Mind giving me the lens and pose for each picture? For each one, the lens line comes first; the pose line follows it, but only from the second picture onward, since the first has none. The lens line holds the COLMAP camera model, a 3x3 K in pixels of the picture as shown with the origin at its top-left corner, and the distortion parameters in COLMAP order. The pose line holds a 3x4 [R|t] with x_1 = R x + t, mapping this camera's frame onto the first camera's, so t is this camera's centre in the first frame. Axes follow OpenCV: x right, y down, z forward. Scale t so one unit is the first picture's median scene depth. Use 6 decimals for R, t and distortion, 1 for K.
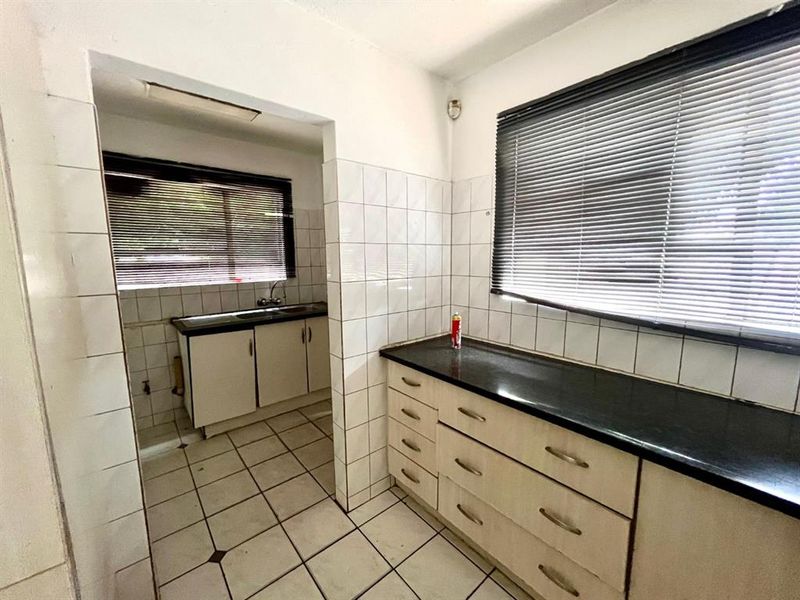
lens RADIAL K [[323.8, 0, 400.0], [0, 323.8, 300.0], [0, 0, 1]] dist [0.001151, 0.000423]
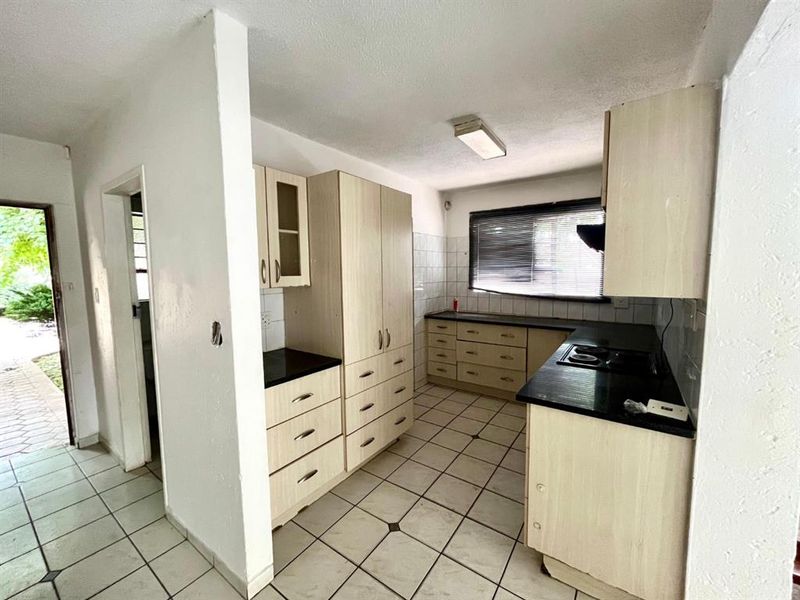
lens RADIAL K [[323.8, 0, 400.0], [0, 323.8, 300.0], [0, 0, 1]] dist [0.001151, 0.000423]
pose [[0.967673, -0.026578, 0.250803, -0.791800], [0.037972, 0.998450, -0.040700, 0.137676], [-0.249333, 0.048908, 0.967182, -1.114313]]
